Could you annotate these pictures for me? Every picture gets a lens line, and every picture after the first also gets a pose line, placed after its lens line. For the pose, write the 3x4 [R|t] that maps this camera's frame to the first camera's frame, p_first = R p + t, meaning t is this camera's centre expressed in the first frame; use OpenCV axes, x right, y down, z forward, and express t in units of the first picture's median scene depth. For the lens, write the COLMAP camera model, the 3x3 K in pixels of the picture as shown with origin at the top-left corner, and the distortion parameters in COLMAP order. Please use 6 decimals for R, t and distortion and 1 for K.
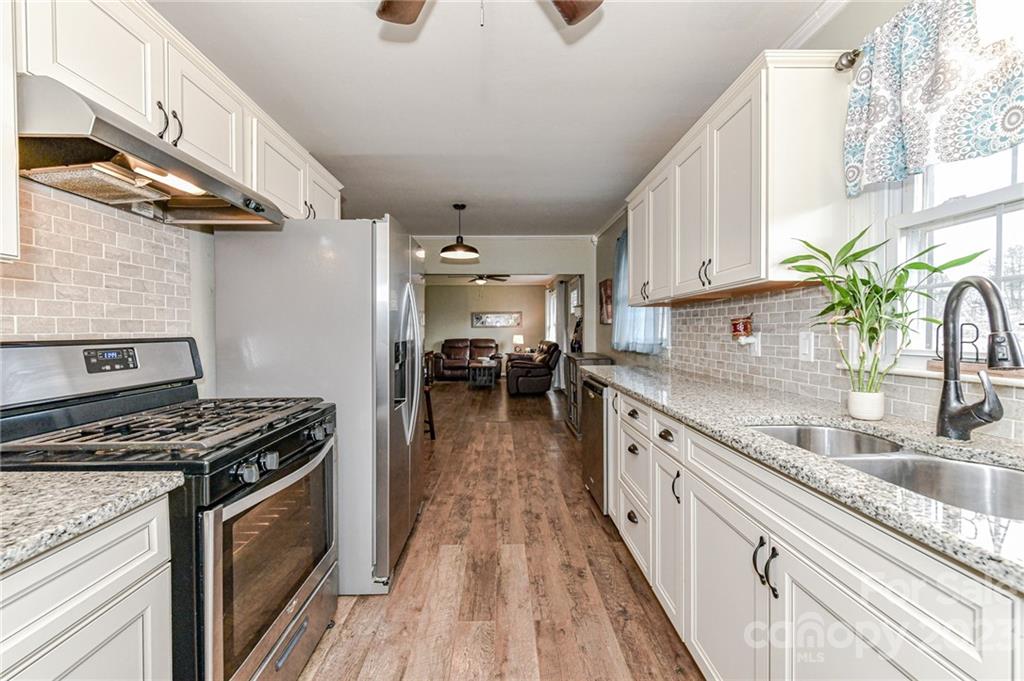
lens RADIAL K [[401.5, 0, 510.4], [0, 401.5, 335.7], [0, 0, 1]] dist [0.001935, 0.000158]
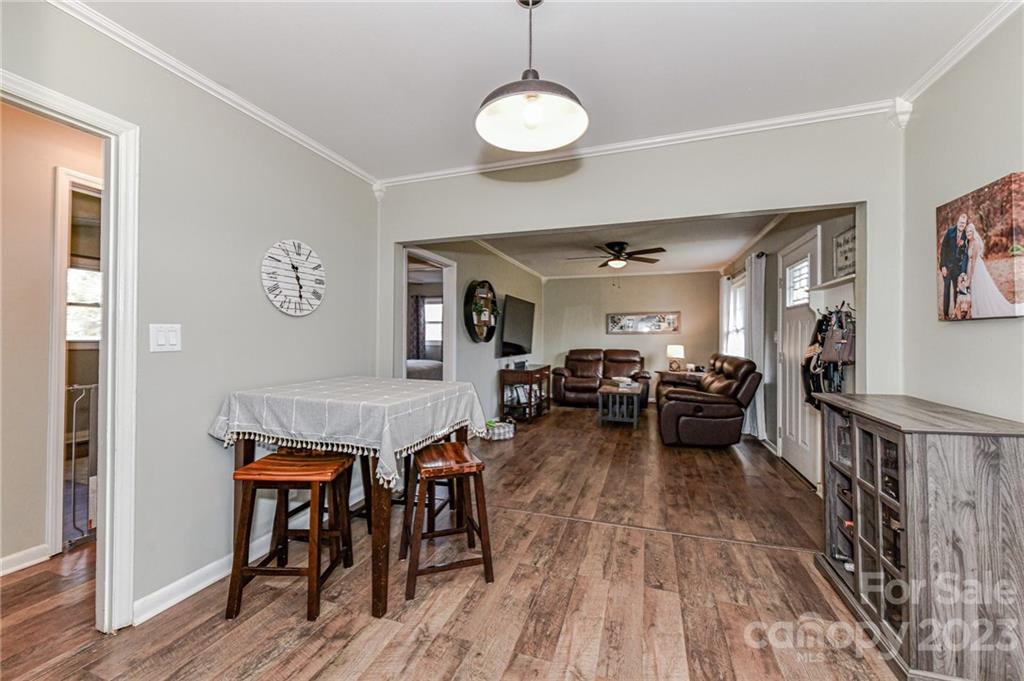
lens RADIAL K [[401.5, 0, 510.4], [0, 401.5, 335.7], [0, 0, 1]] dist [0.001935, 0.000158]
pose [[0.938167, 0.004817, -0.346150, -0.007907], [-0.011741, 0.999771, -0.017911, -0.002225], [0.345985, 0.020868, 0.938008, 0.283916]]
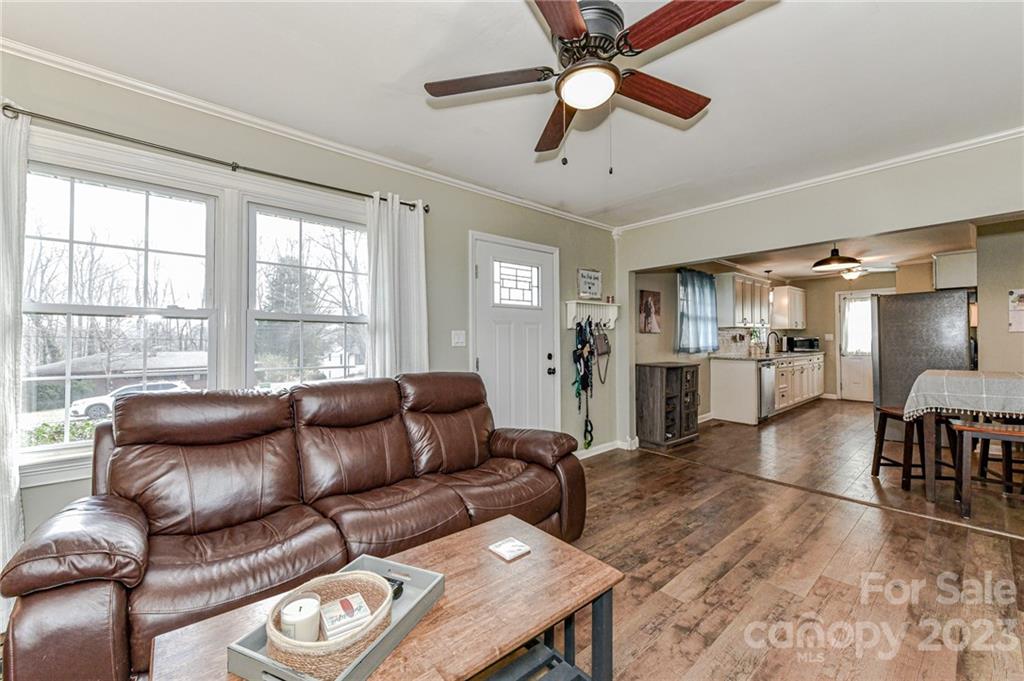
lens RADIAL K [[401.5, 0, 510.4], [0, 401.5, 335.7], [0, 0, 1]] dist [0.001935, 0.000158]
pose [[-0.634714, 0.014469, 0.772612, -0.171832], [0.013930, 0.999876, -0.007281, -0.009891], [-0.772622, 0.006142, -0.634837, 0.999658]]
